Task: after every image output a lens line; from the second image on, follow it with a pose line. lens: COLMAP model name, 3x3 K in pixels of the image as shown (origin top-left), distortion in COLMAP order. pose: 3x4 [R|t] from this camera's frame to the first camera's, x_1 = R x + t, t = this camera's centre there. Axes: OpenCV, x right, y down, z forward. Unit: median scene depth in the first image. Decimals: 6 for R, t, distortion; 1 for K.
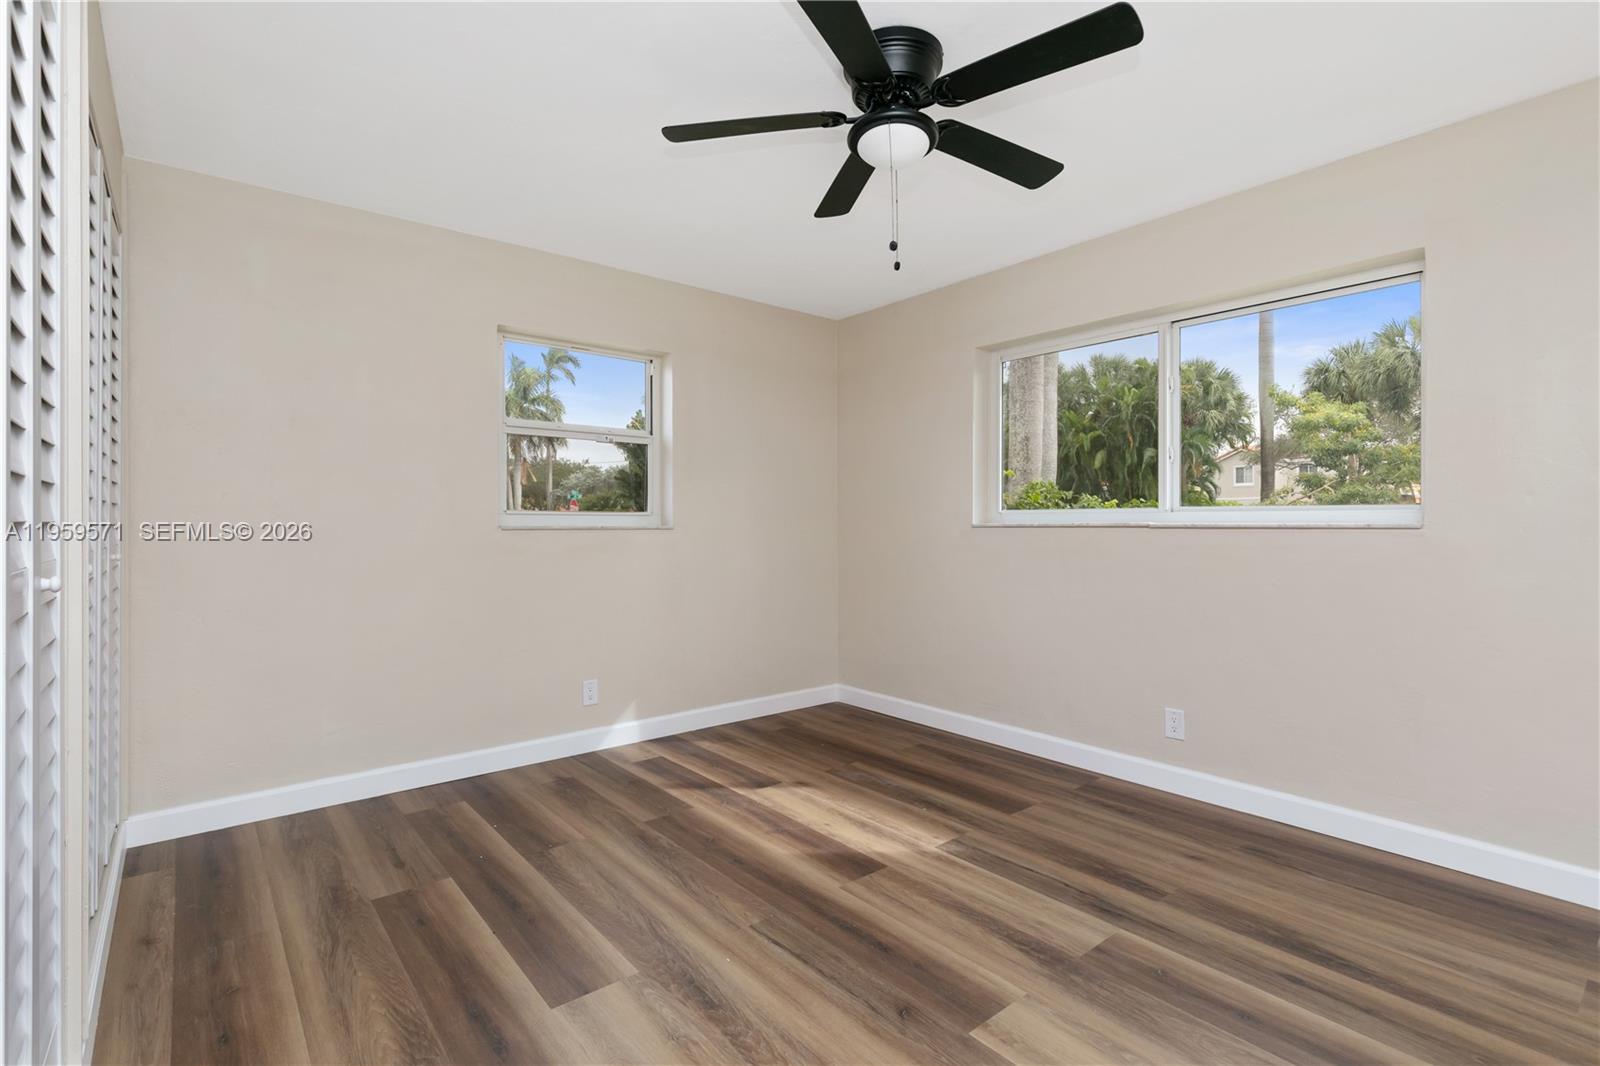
lens RADIAL K [[735.8, 0, 800.3], [0, 735.8, 536.3], [0, 0, 1]] dist [0.006392, -0.000224]
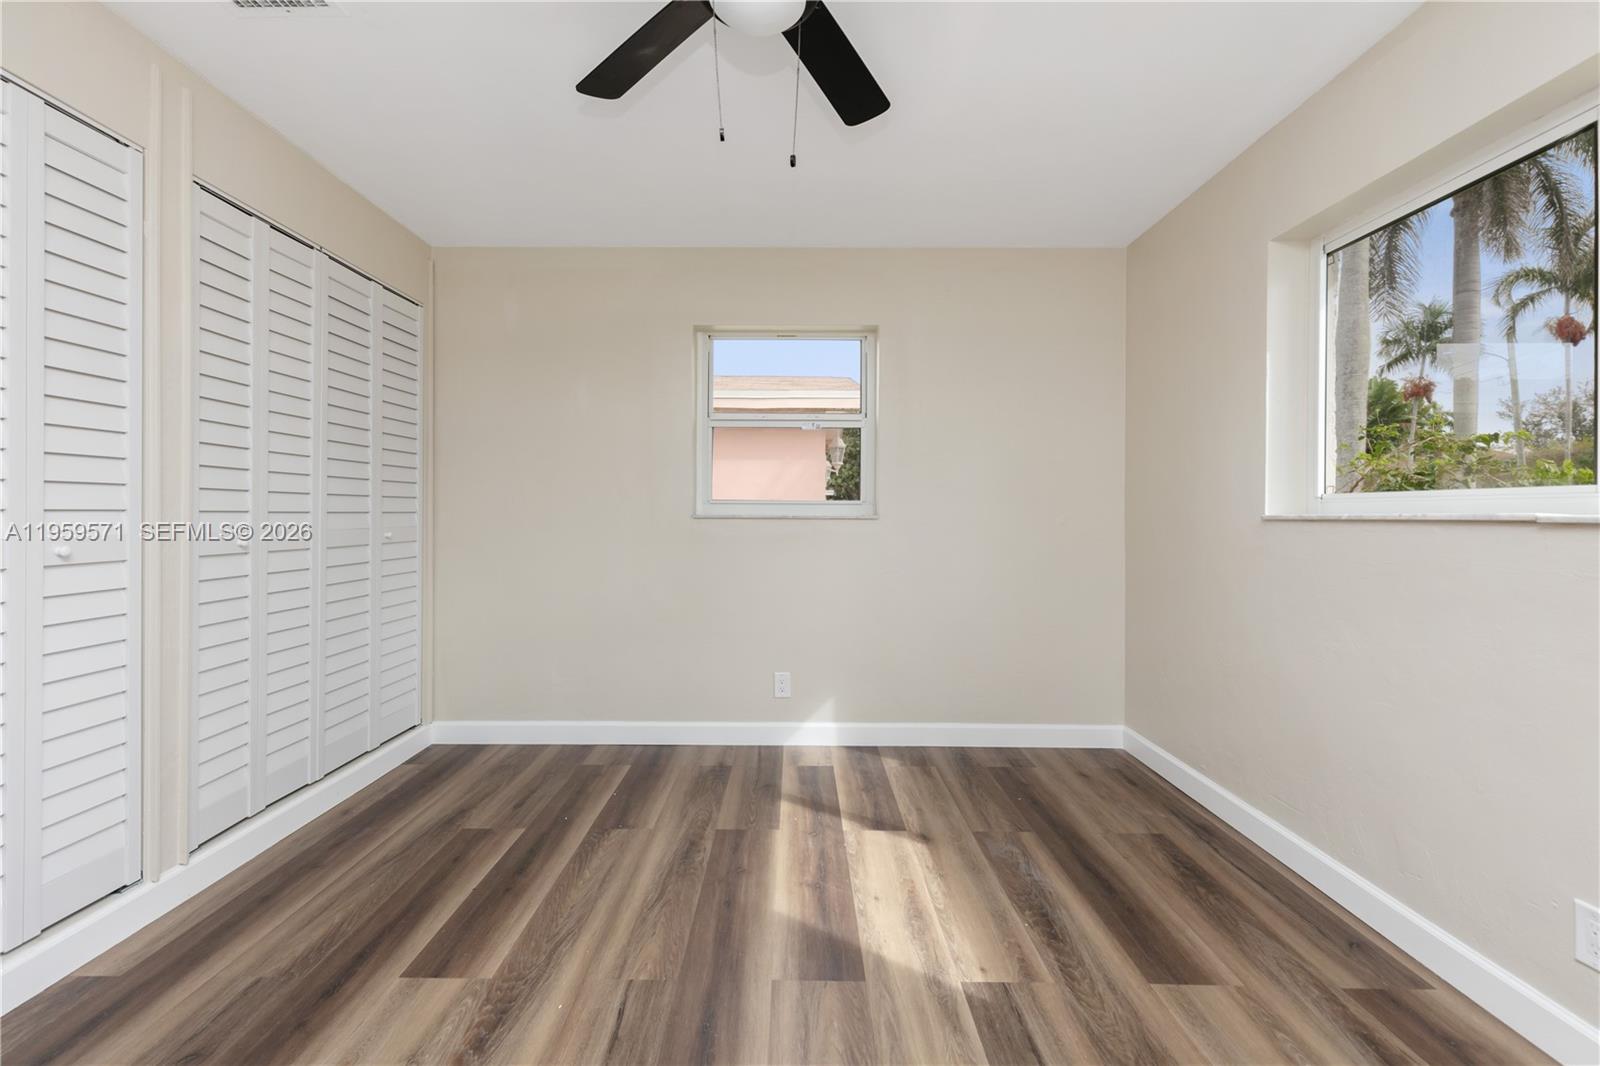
lens RADIAL K [[731.8, 0, 800.4], [0, 731.8, 522.7], [0, 0, 1]] dist [0.008394, -0.000574]
pose [[0.770311, 0.011918, -0.637557, 0.442884], [-0.015801, 0.999875, -0.000400, -0.004972], [0.637472, 0.010382, 0.770403, 0.327854]]
